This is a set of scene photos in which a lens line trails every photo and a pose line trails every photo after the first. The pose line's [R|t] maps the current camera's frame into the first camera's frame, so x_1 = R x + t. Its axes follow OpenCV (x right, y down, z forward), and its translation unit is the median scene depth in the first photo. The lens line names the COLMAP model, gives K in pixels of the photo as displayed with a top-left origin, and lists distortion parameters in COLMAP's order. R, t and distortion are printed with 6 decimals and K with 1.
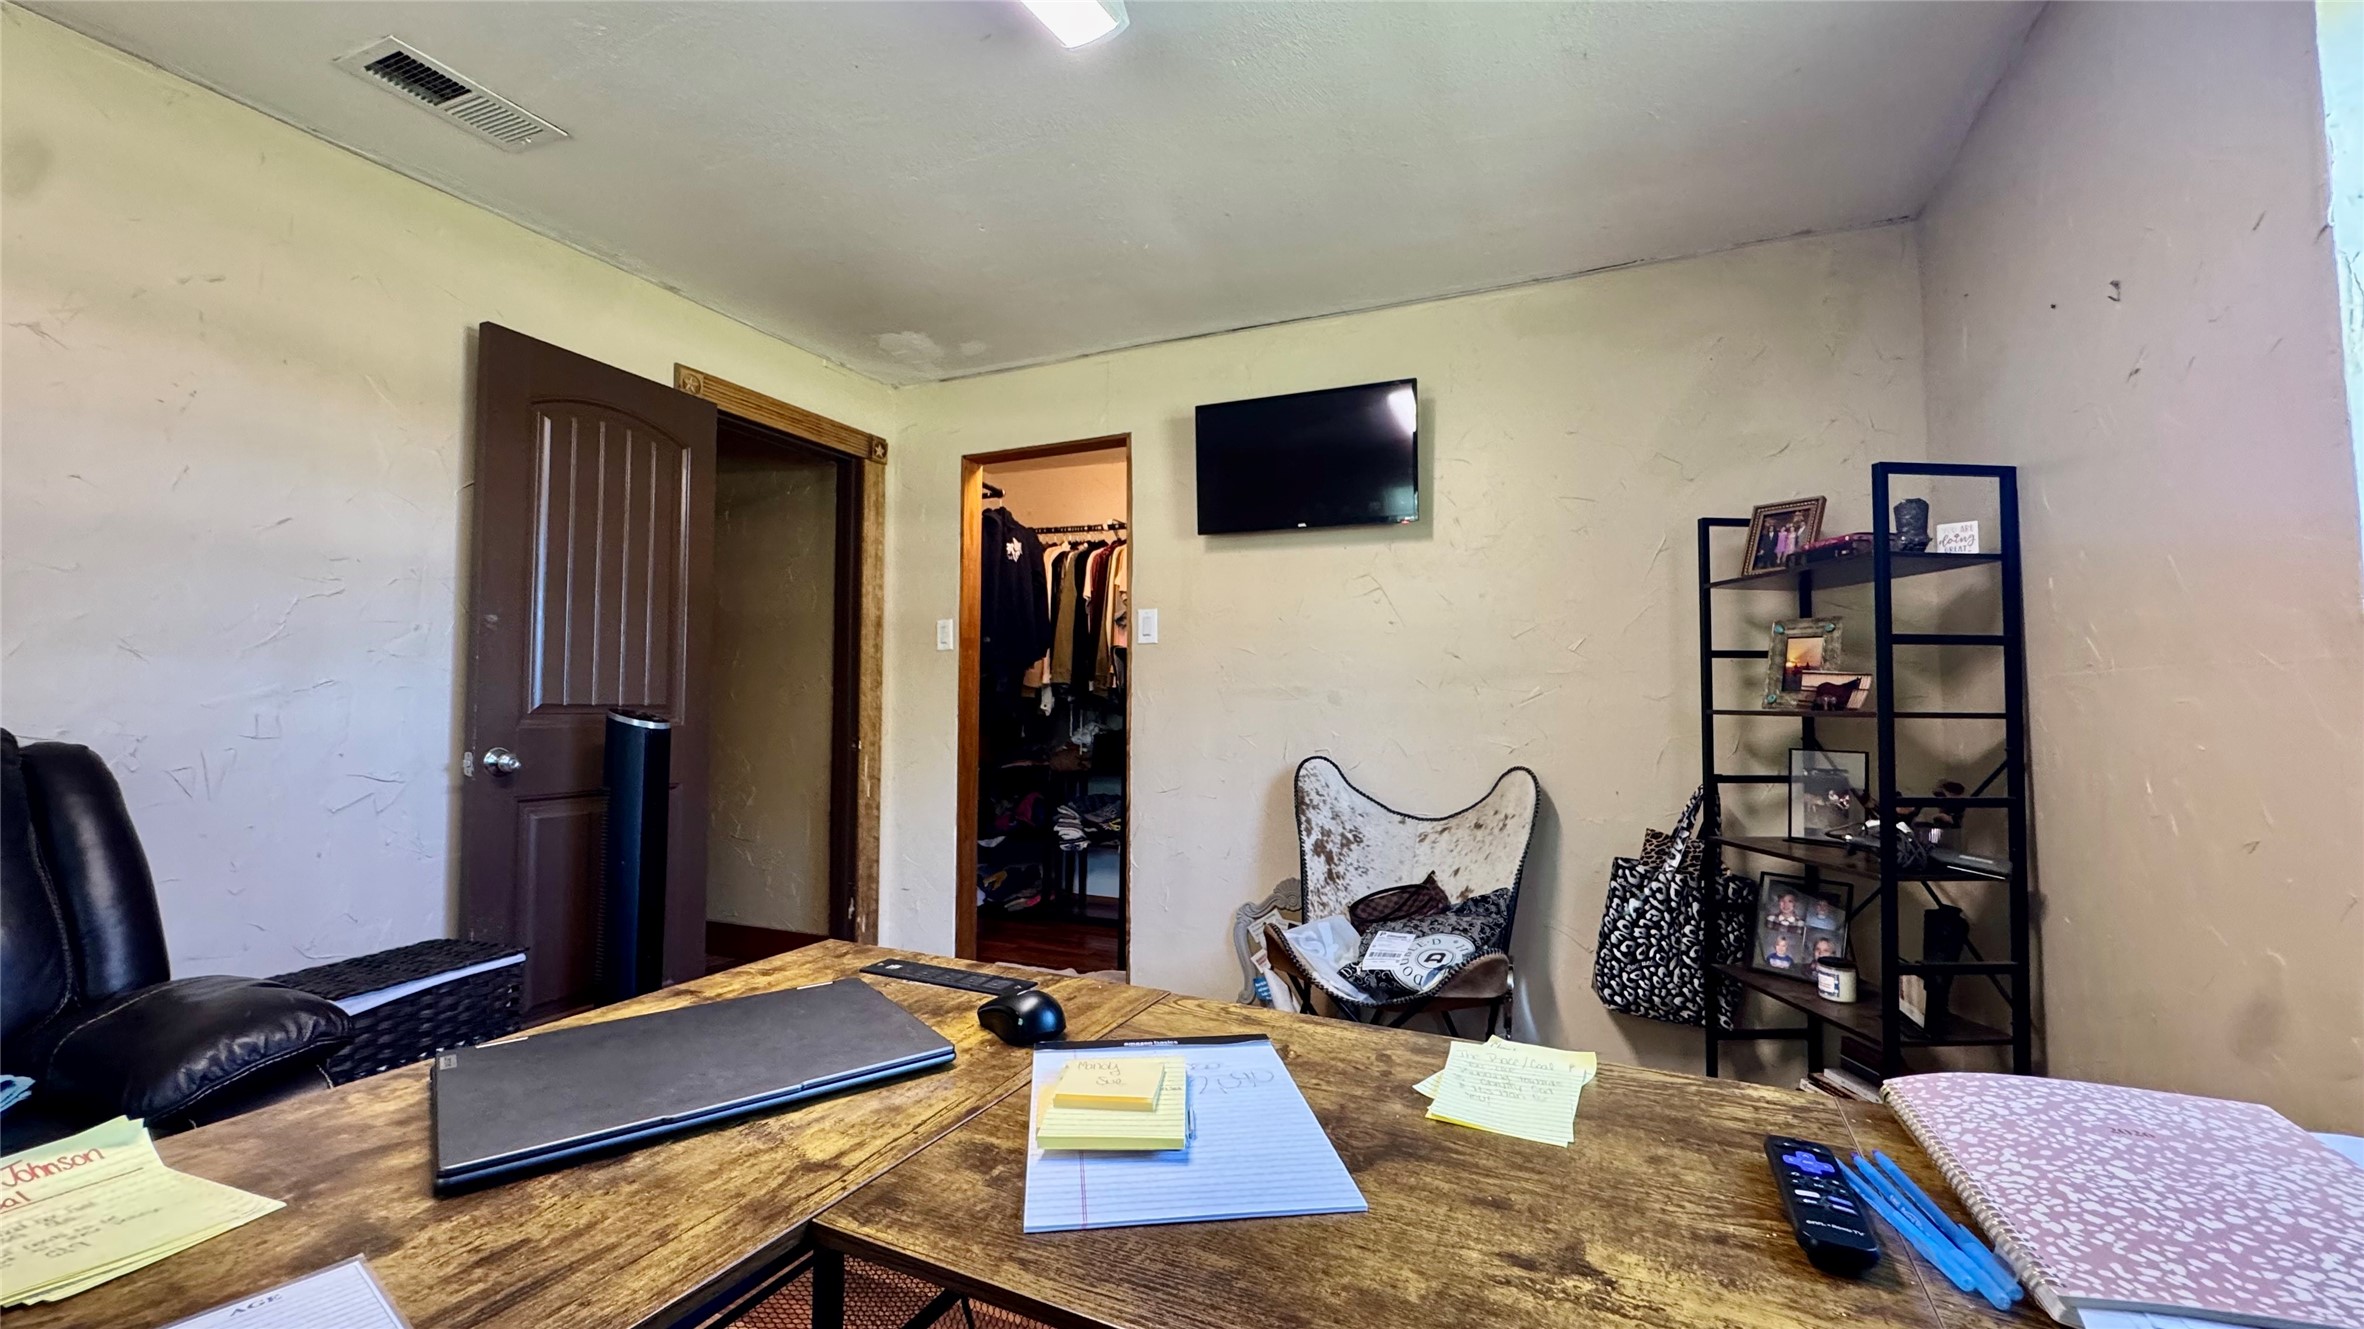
lens RADIAL K [[936.7, 0, 1179.8], [0, 936.7, 657.8], [0, 0, 1]] dist [0.000616, 0.000012]
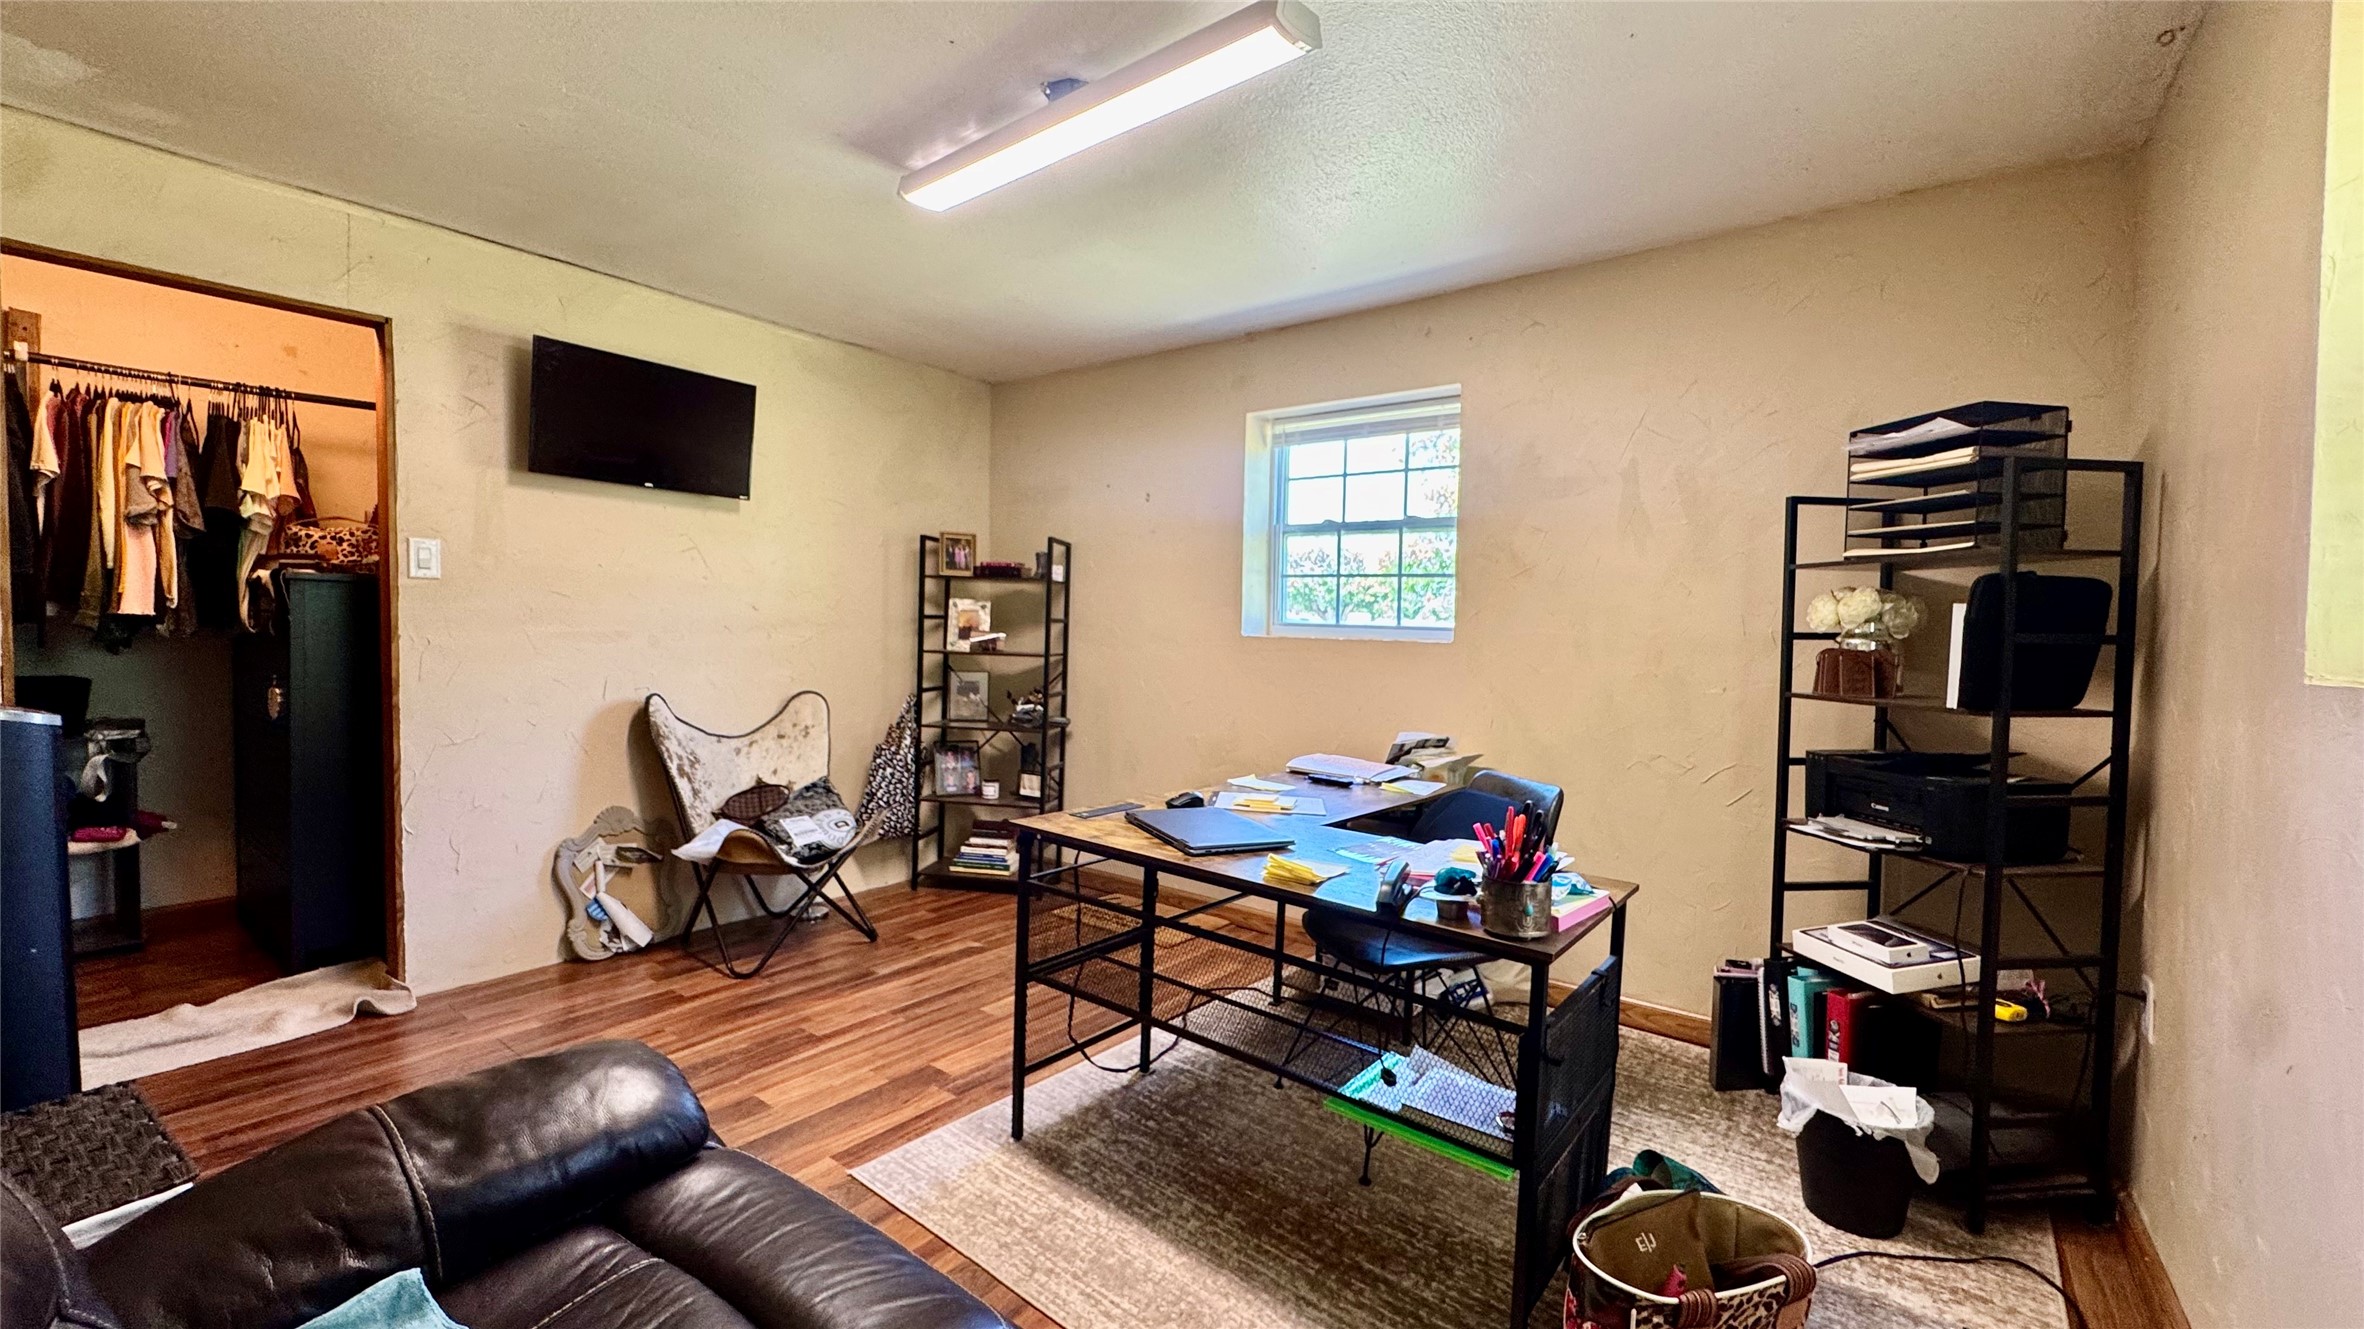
lens RADIAL K [[936.7, 0, 1180.5], [0, 936.7, 662.4], [0, 0, 1]] dist [0.000616, 0.000012]
pose [[0.242919, -0.035483, 0.969397, -0.823789], [-0.075654, 0.995594, 0.055400, -0.044184], [-0.967092, -0.086797, 0.239164, 0.124774]]
